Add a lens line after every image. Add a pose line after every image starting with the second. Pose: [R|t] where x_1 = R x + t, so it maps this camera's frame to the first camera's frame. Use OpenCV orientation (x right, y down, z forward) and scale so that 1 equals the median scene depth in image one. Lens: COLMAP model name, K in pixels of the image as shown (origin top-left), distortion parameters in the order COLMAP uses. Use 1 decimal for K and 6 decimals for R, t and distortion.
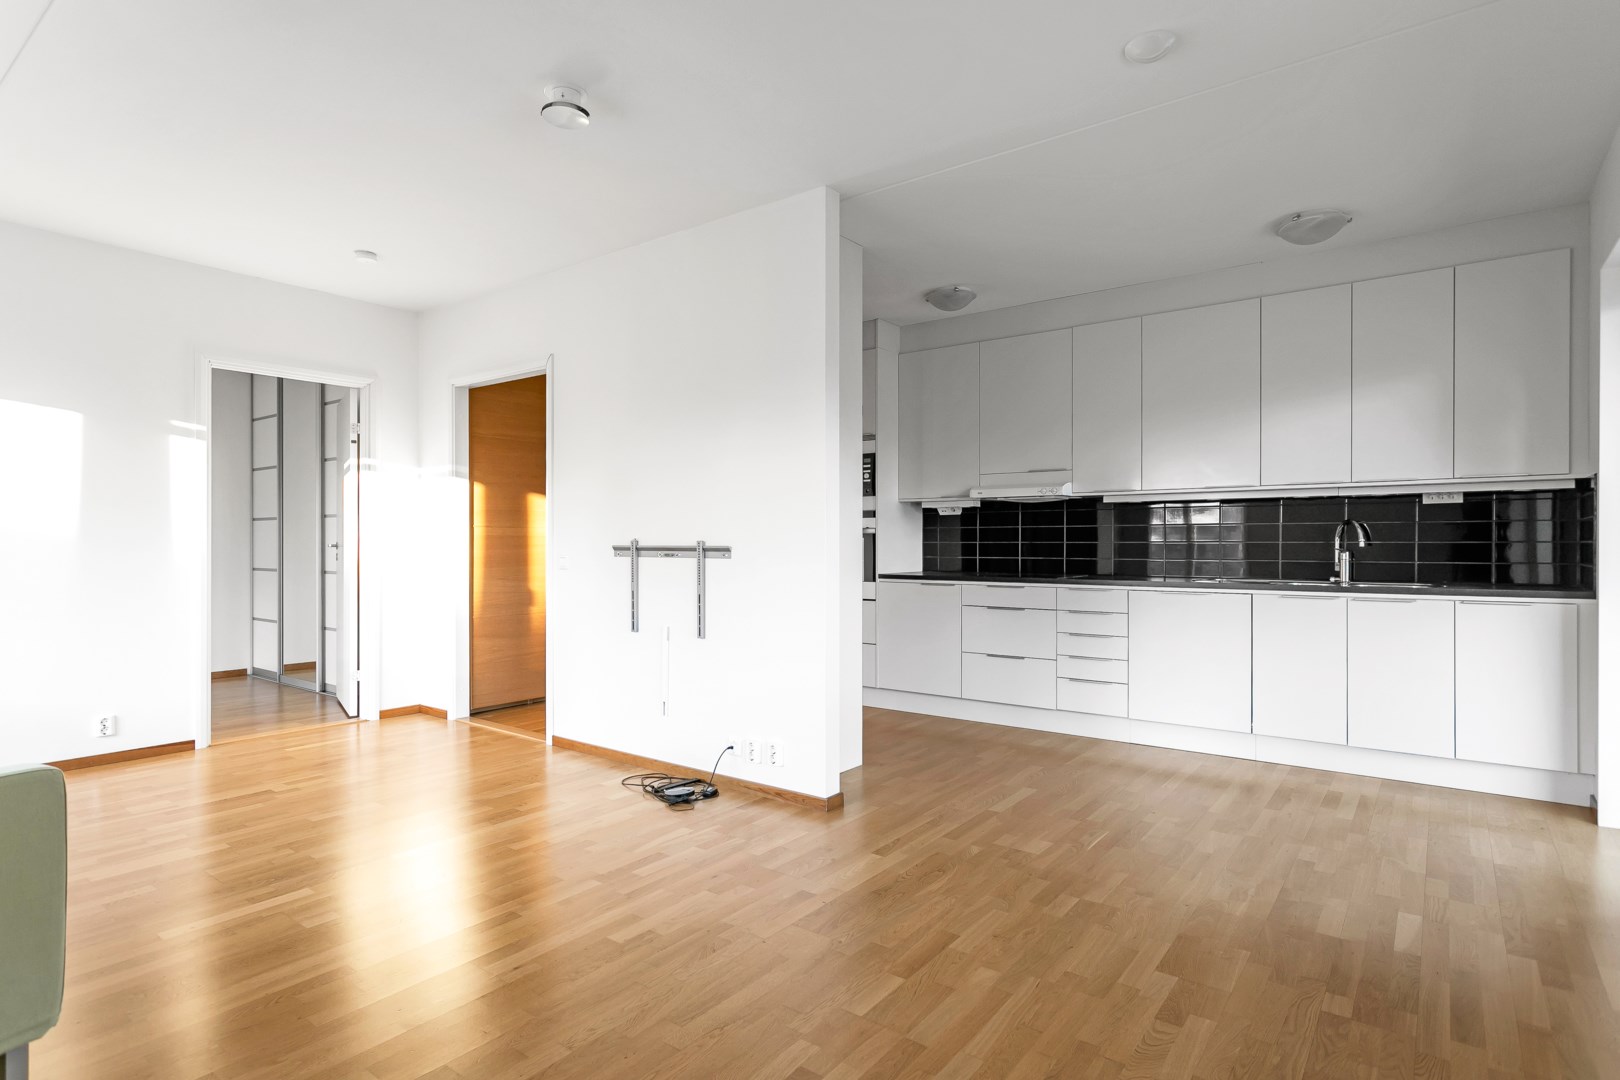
lens RADIAL K [[848.6, 0, 820.2], [0, 848.6, 544.8], [0, 0, 1]] dist [-0.021831, 0.001460]
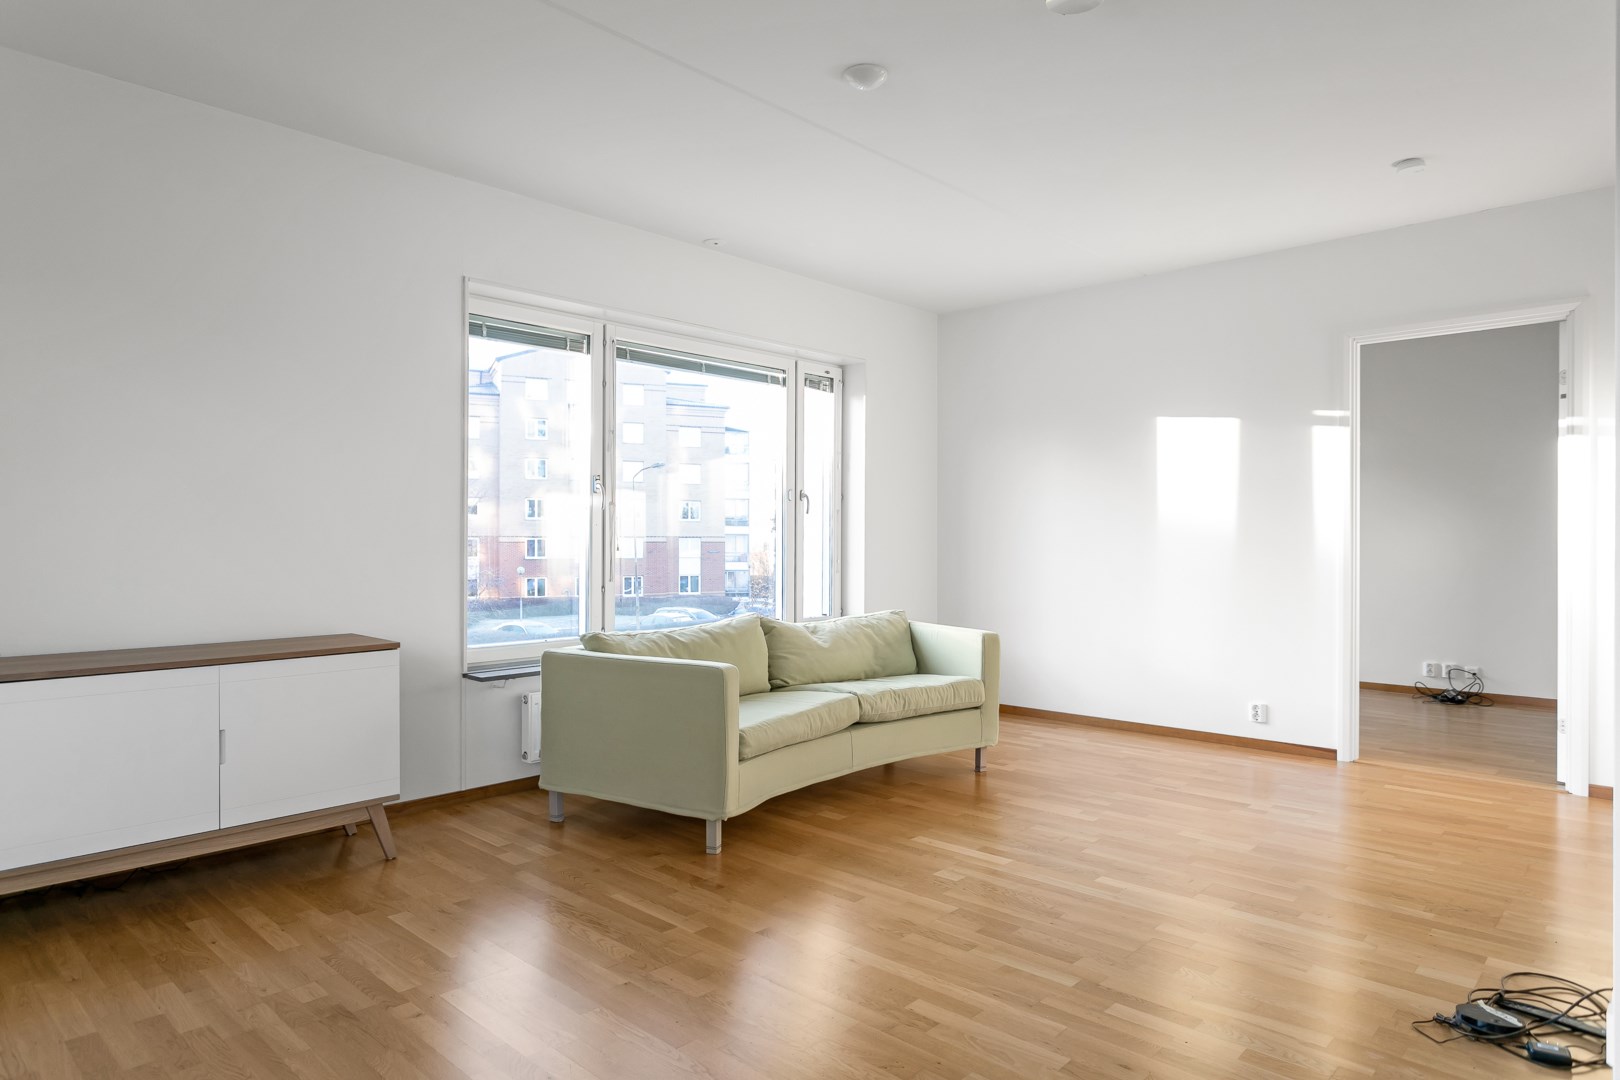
lens RADIAL K [[999.3, 0, 811.9], [0, 999.3, 543.1], [0, 0, 1]] dist [-0.013875, 0.008041]
pose [[-0.145094, 0.007409, -0.989390, 0.431356], [-0.004043, 0.999959, 0.008082, -0.003576], [0.989410, 0.005173, -0.145058, 0.583214]]
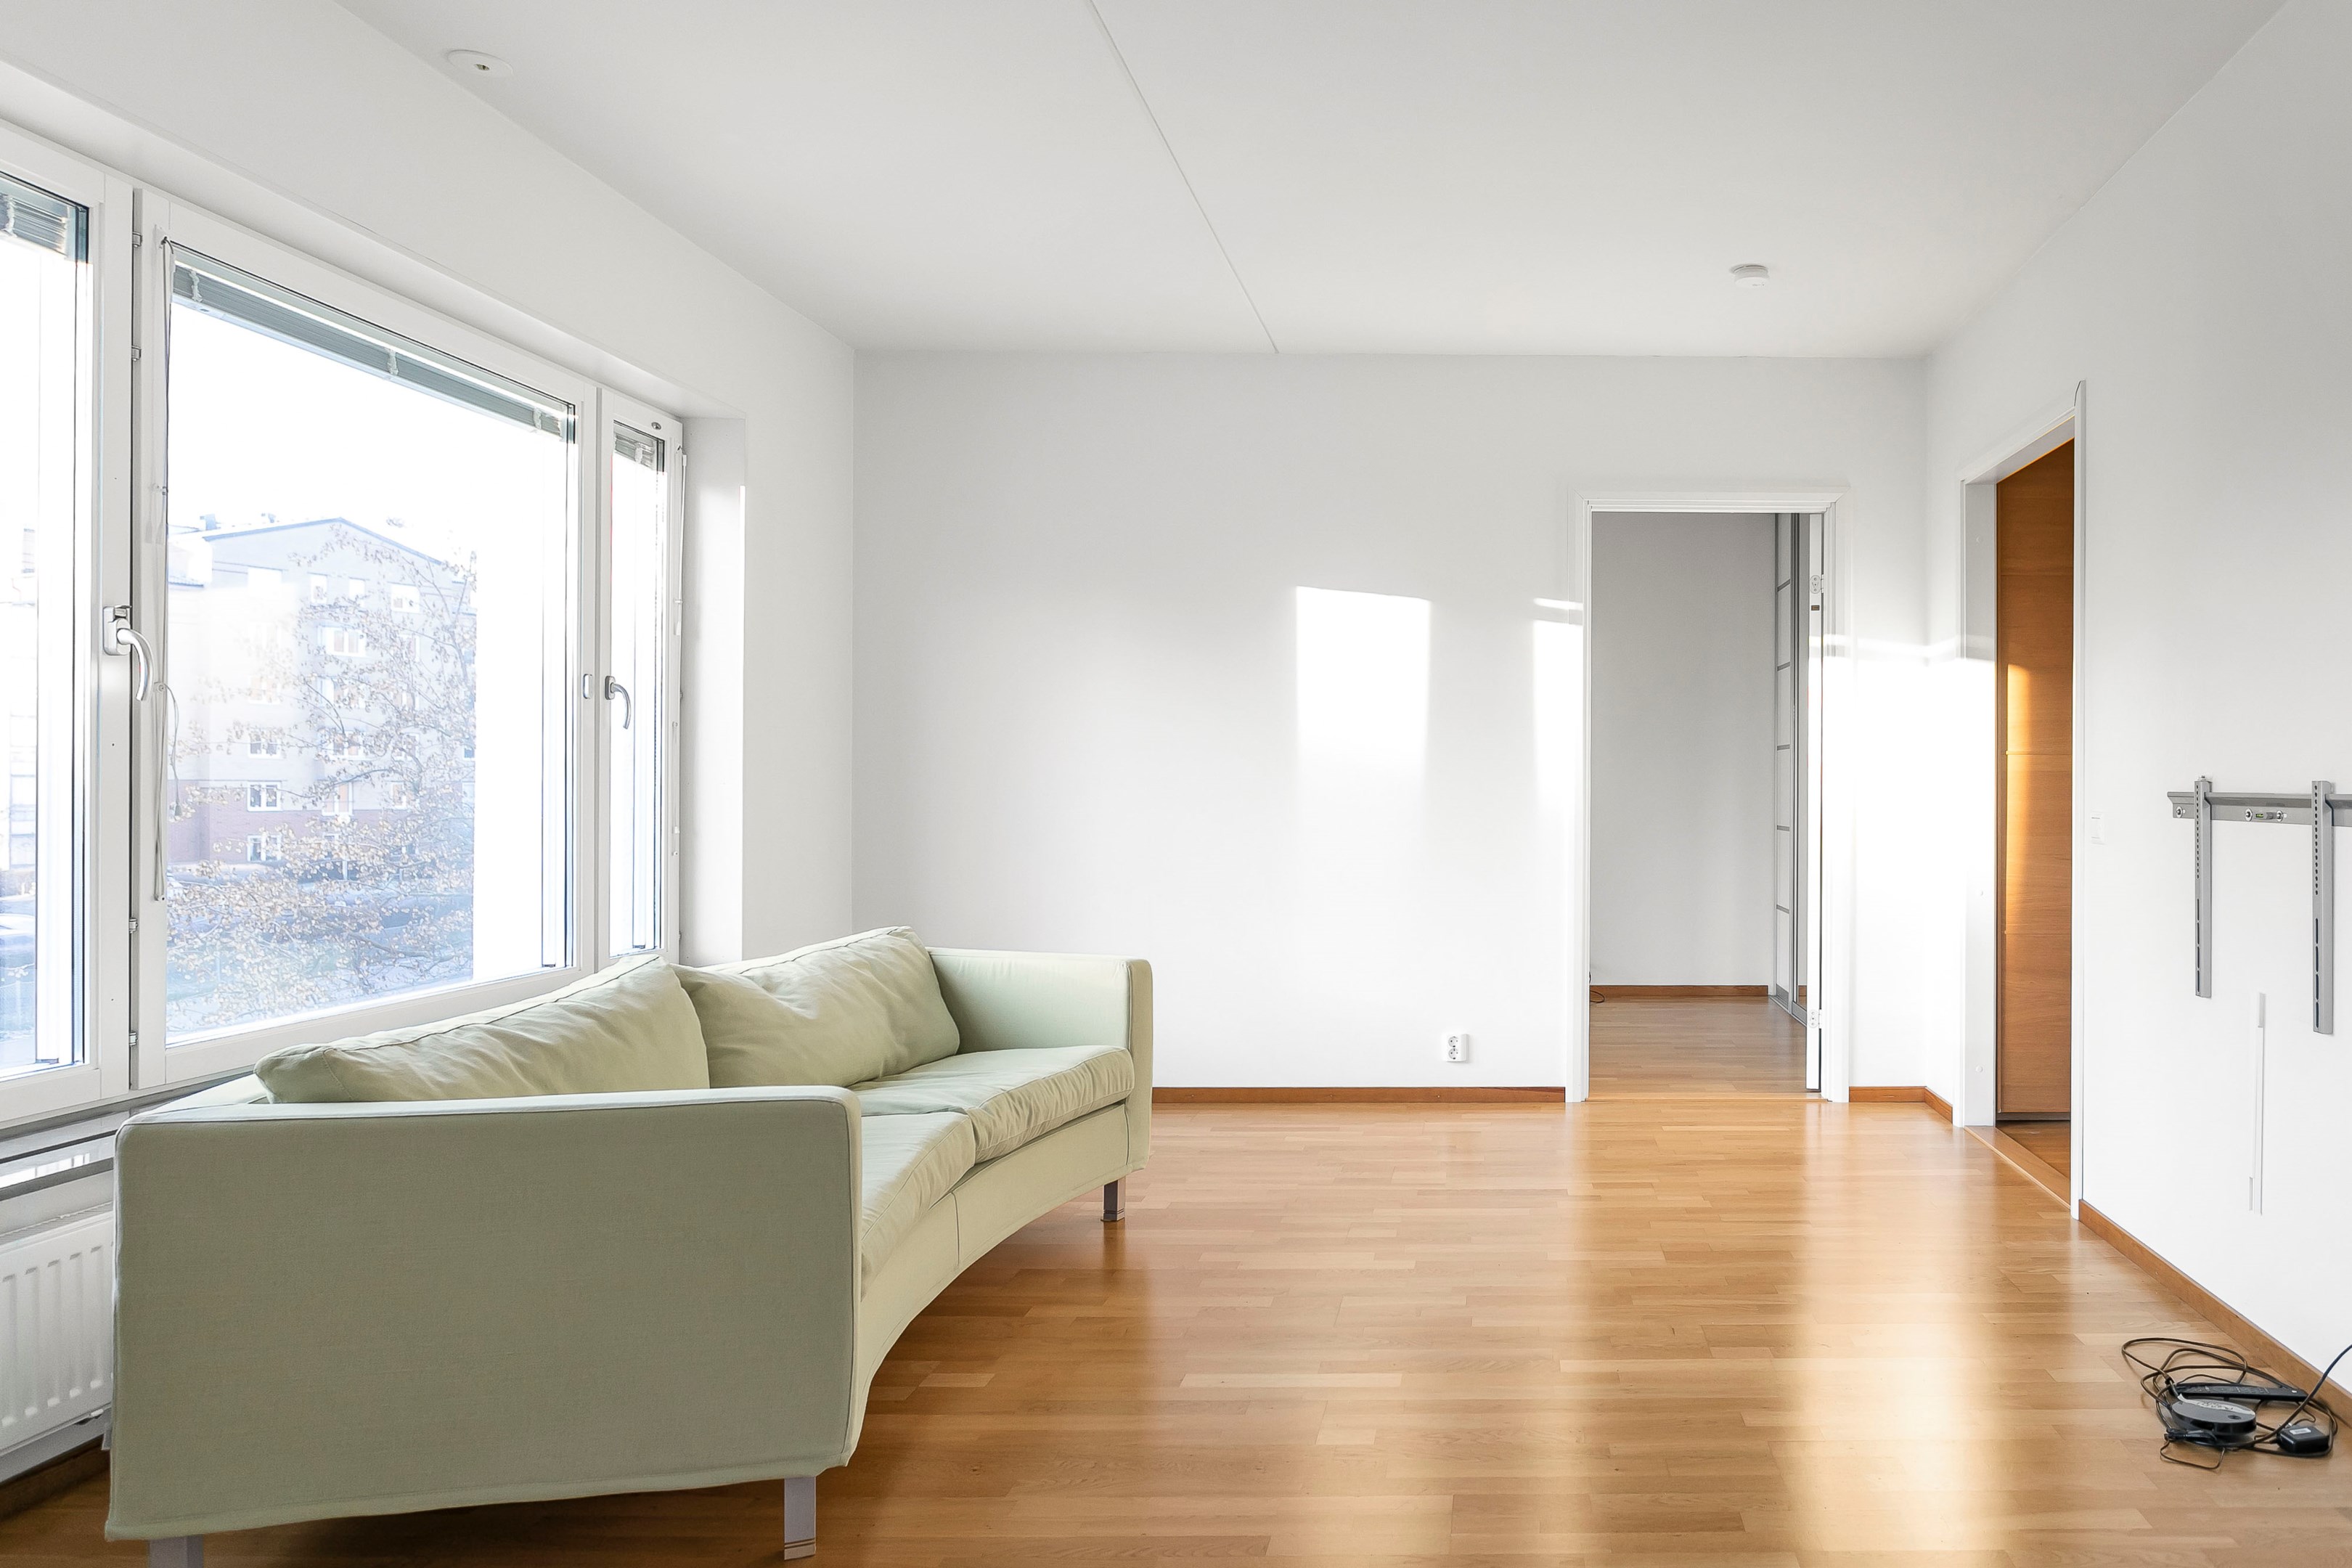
lens RADIAL K [[1537.4, 0, 1272.1], [0, 1537.4, 775.6], [0, 0, 1]] dist [0.001519, 0.001214]
pose [[0.604602, -0.001442, -0.796527, 0.065678], [-0.005857, 0.999963, -0.006256, -0.000008], [0.796506, 0.008447, 0.604571, 0.097162]]
